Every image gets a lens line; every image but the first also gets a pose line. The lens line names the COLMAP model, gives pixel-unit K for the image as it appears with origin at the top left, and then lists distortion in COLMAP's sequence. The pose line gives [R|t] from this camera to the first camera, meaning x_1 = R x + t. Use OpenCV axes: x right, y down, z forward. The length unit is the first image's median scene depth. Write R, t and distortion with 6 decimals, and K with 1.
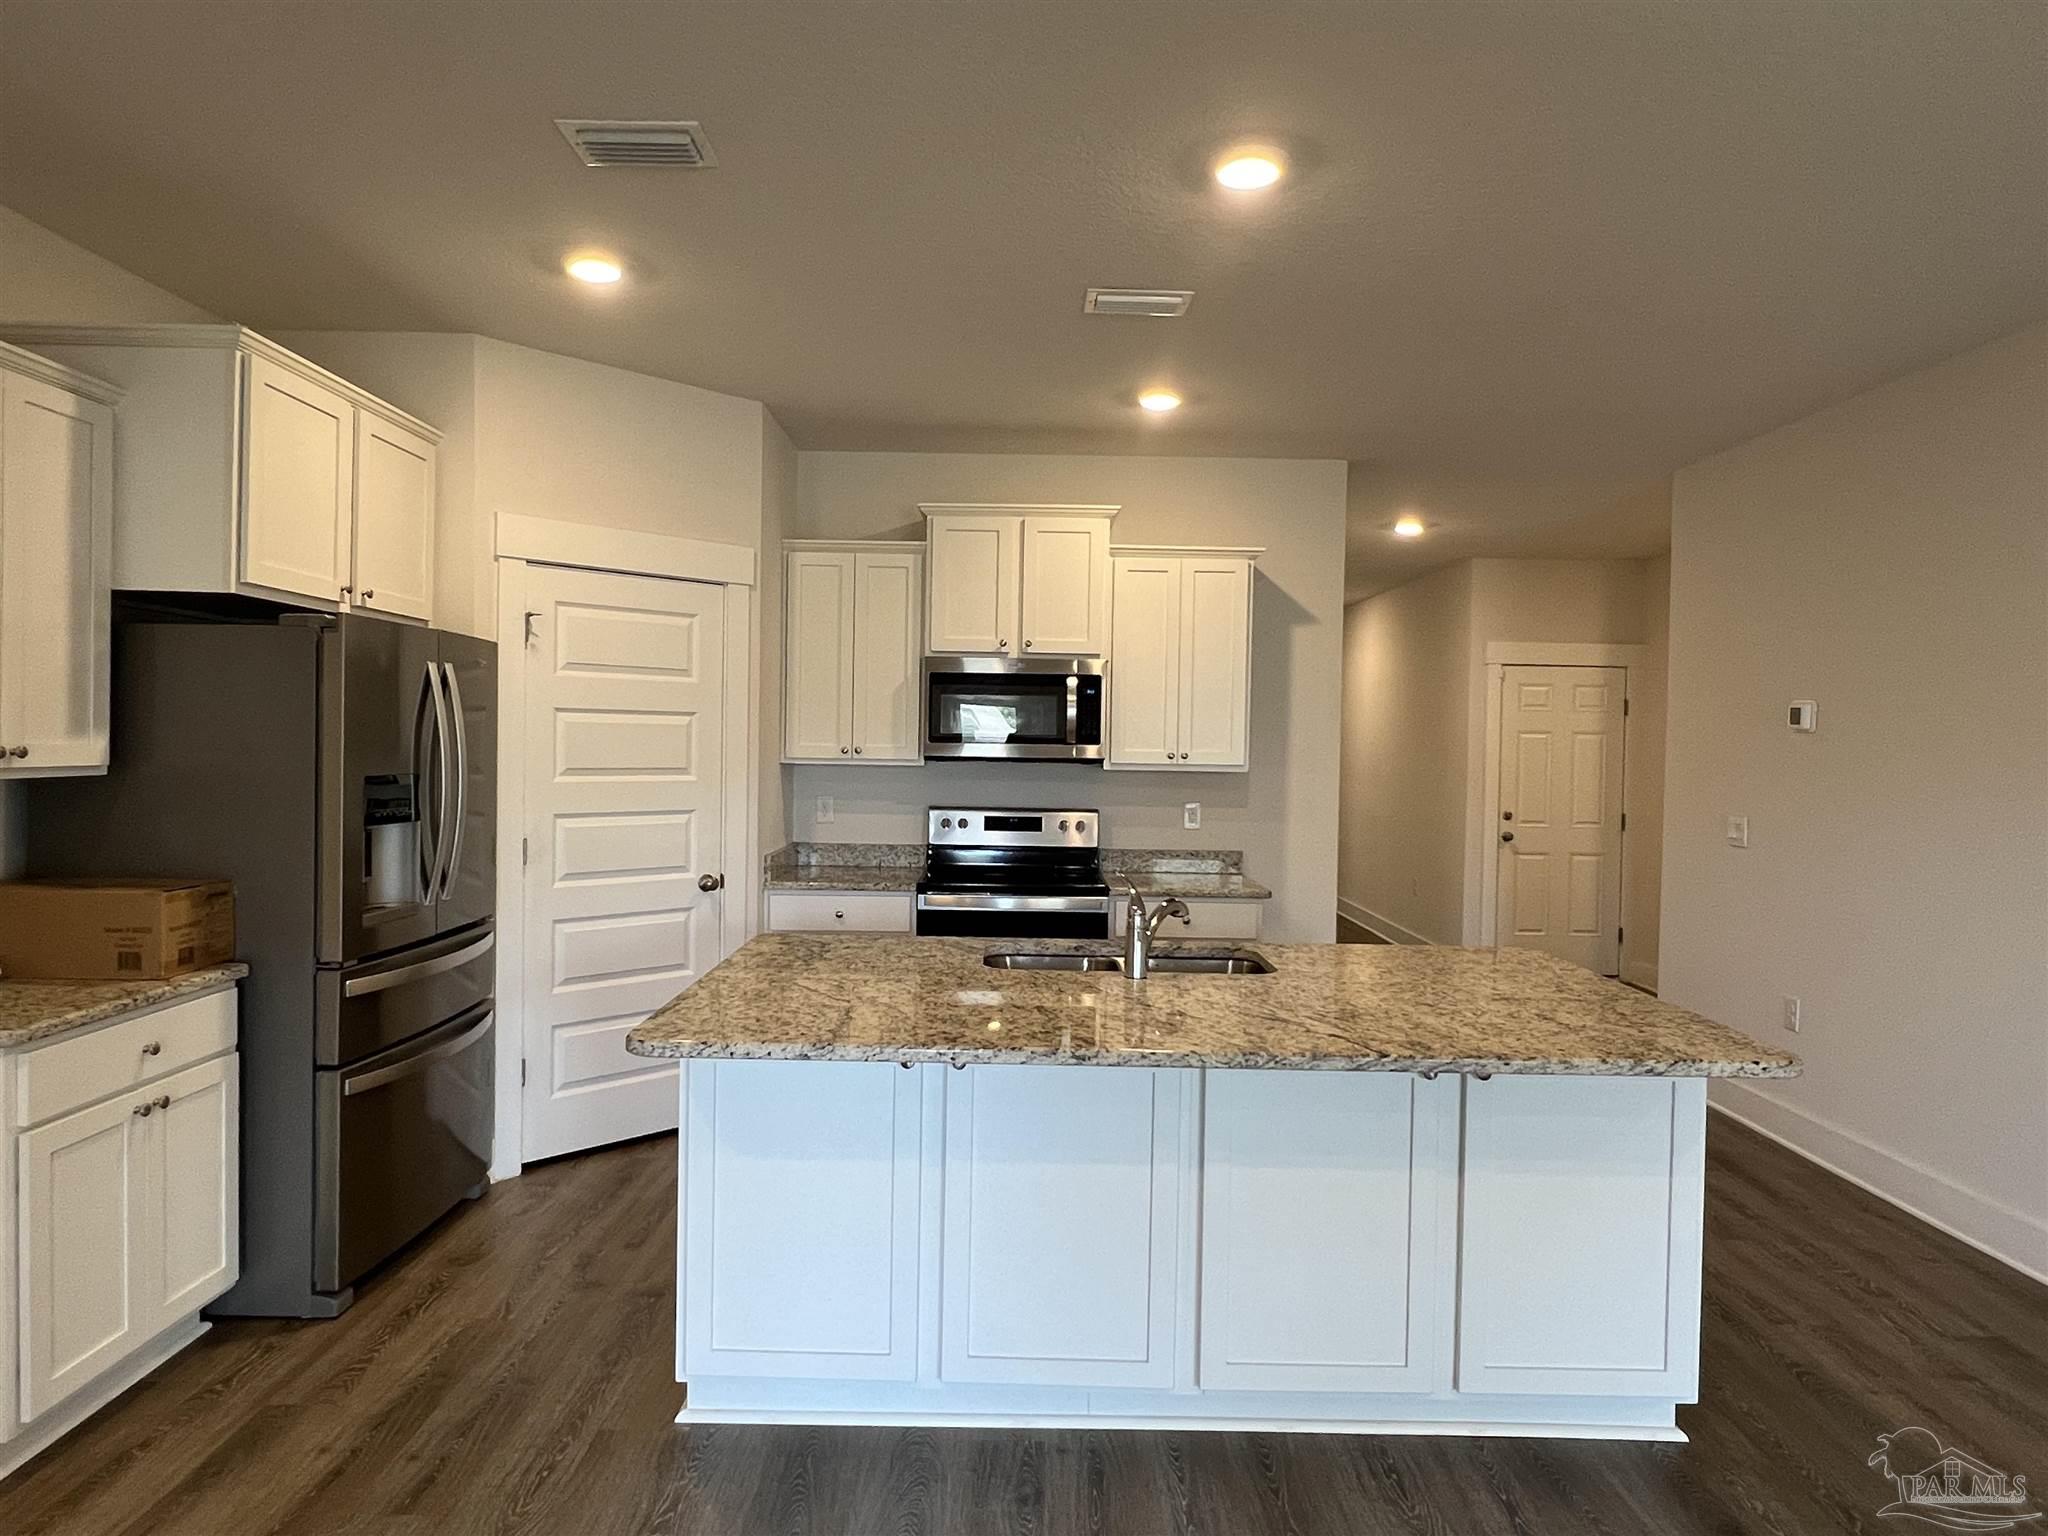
lens RADIAL K [[1231.8, 0, 1002.1], [0, 1231.8, 771.7], [0, 0, 1]] dist [0.003420, -0.009578]
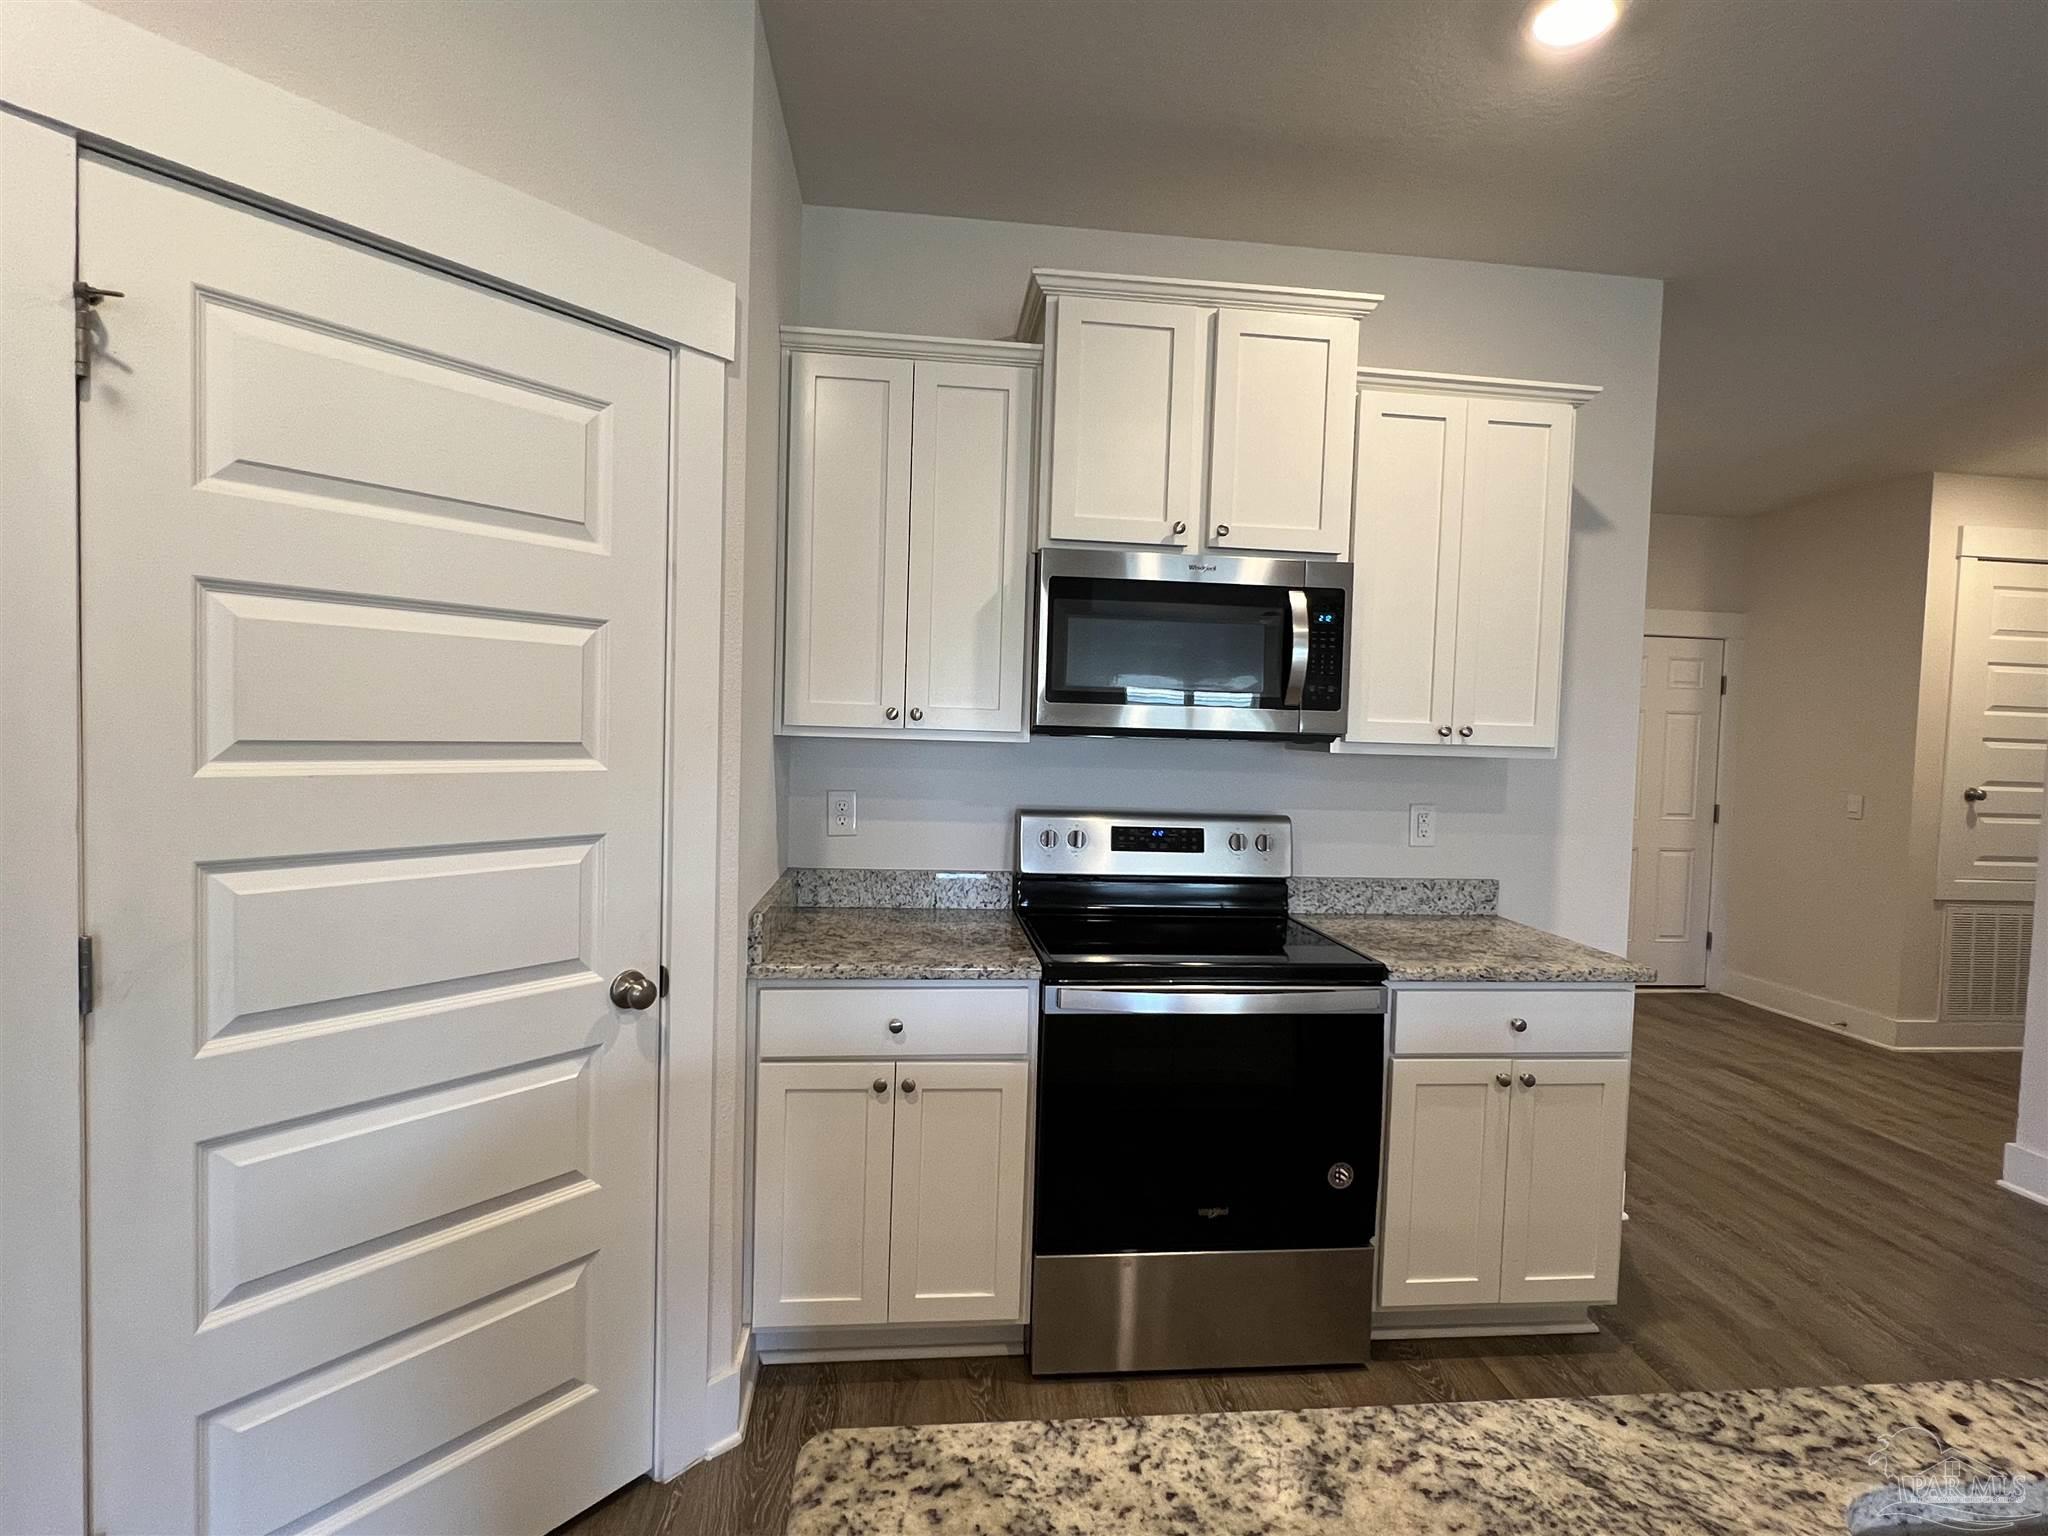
lens RADIAL K [[991.3, 0, 1025.6], [0, 991.3, 768.7], [0, 0, 1]] dist [-0.002014, 0.000514]
pose [[0.992518, 0.008742, 0.121781, -0.124682], [-0.011547, 0.999684, 0.022350, -0.003181], [-0.121547, -0.023589, 0.992305, 0.554719]]
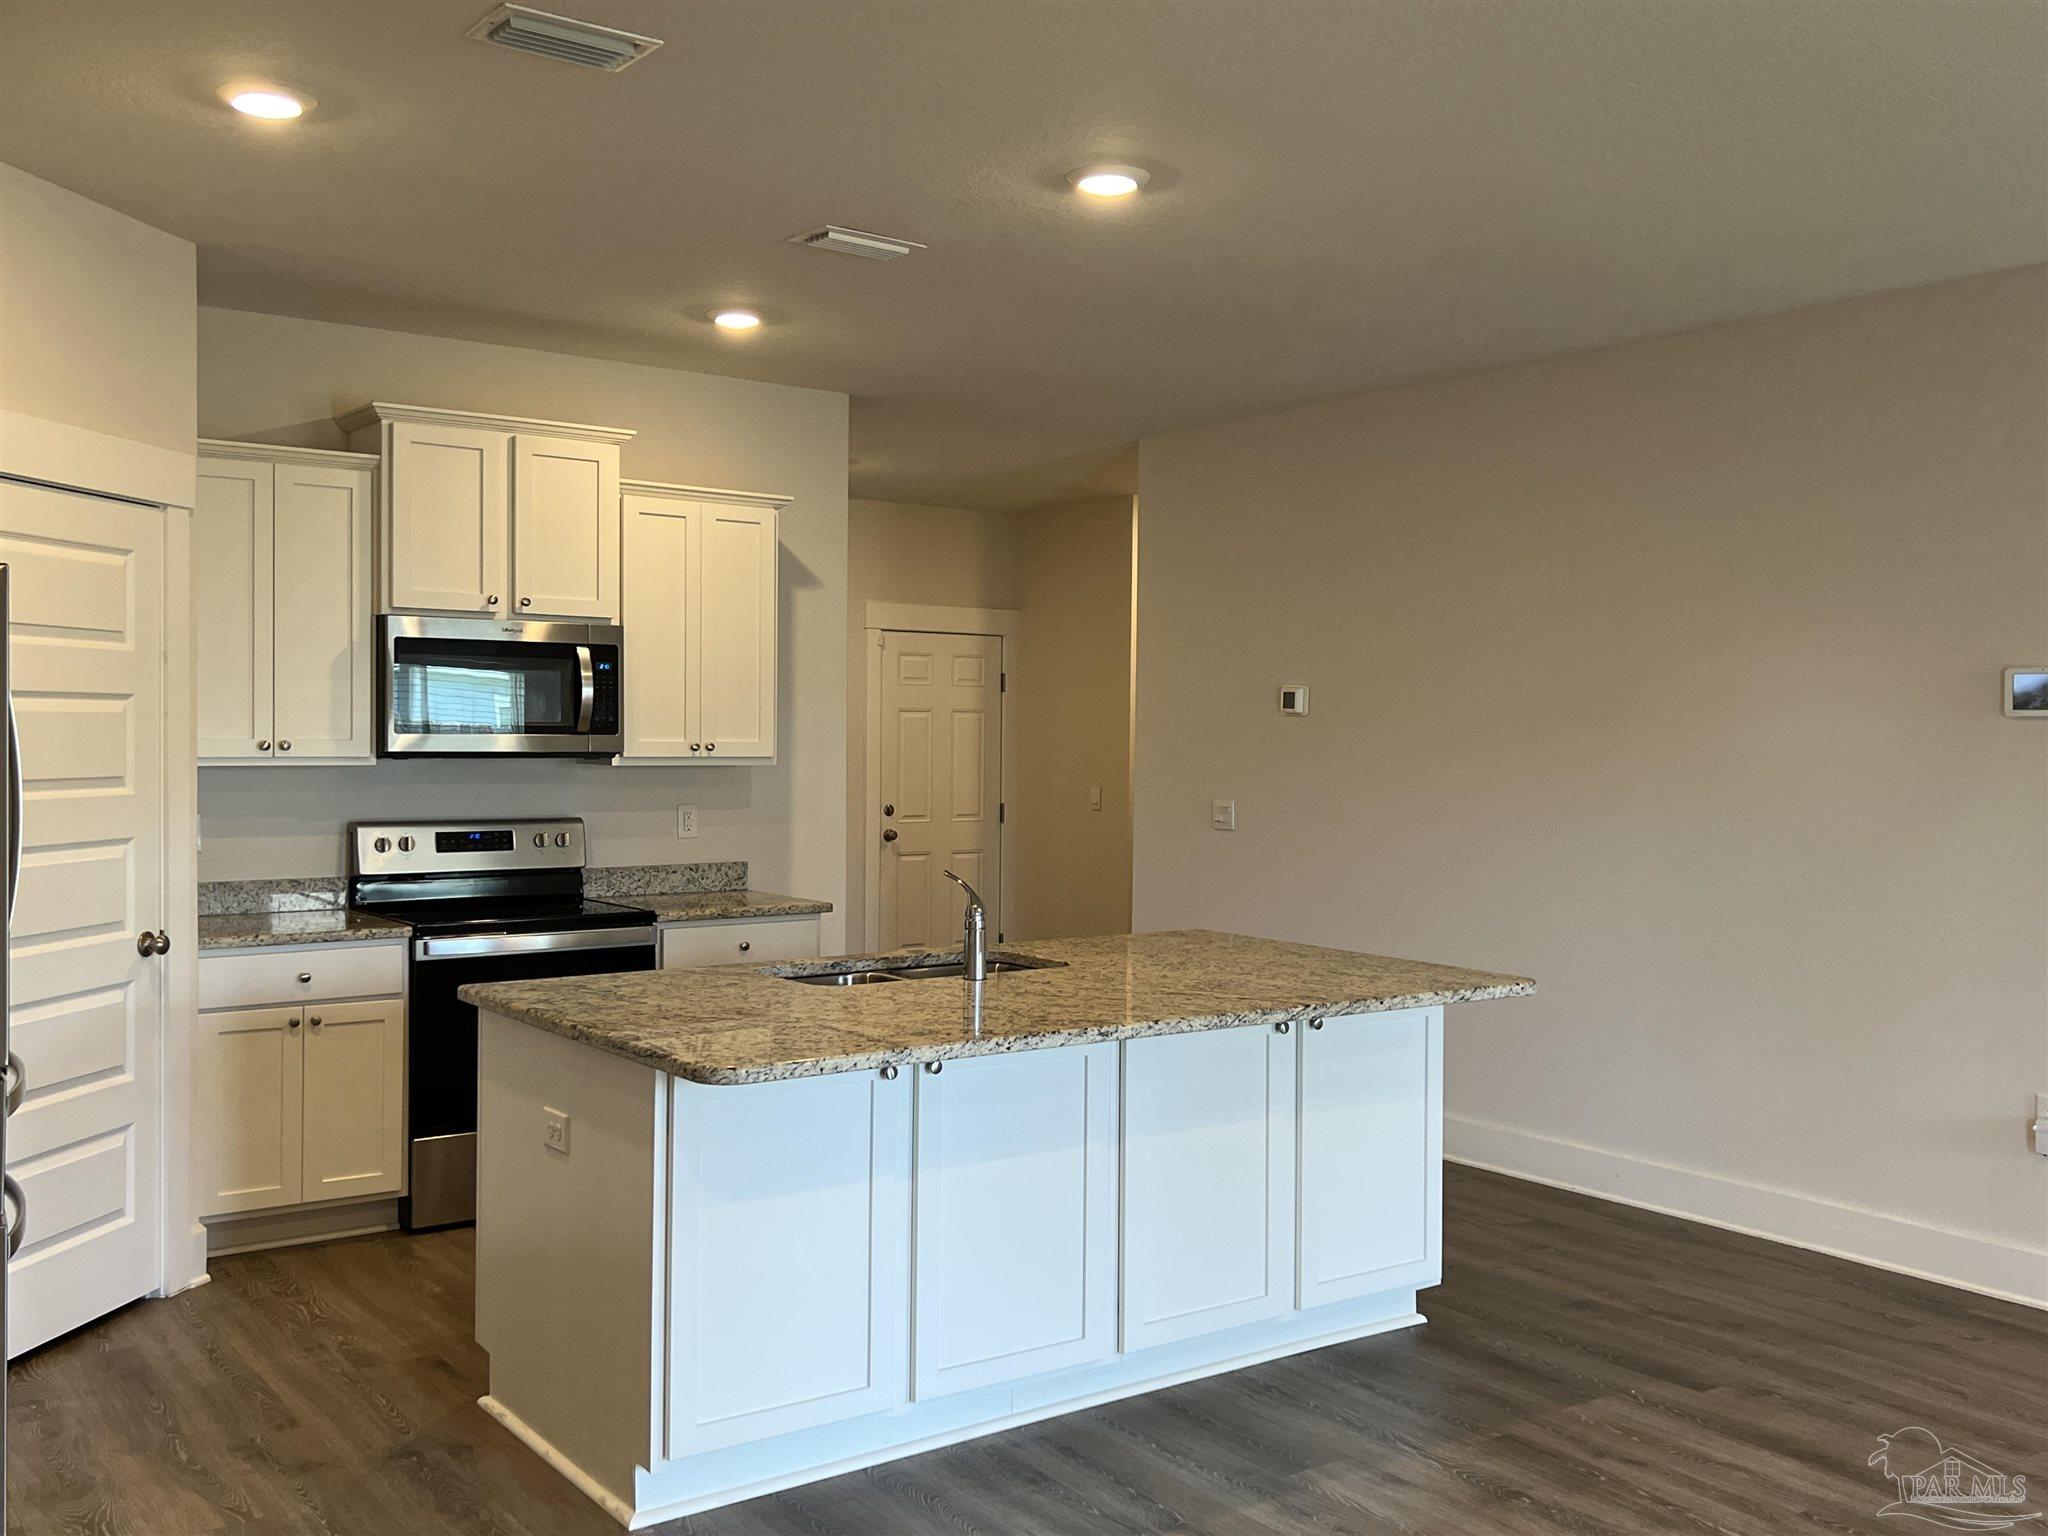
lens RADIAL K [[1875.8, 0, 1027.6], [0, 1875.8, 772.1], [0, 0, 1]] dist [0.033181, 0.000000]
pose [[0.803650, -0.022776, 0.594666, -0.425047], [0.018795, 0.999740, 0.012890, -0.008219], [-0.594805, 0.000817, 0.803869, -0.120395]]
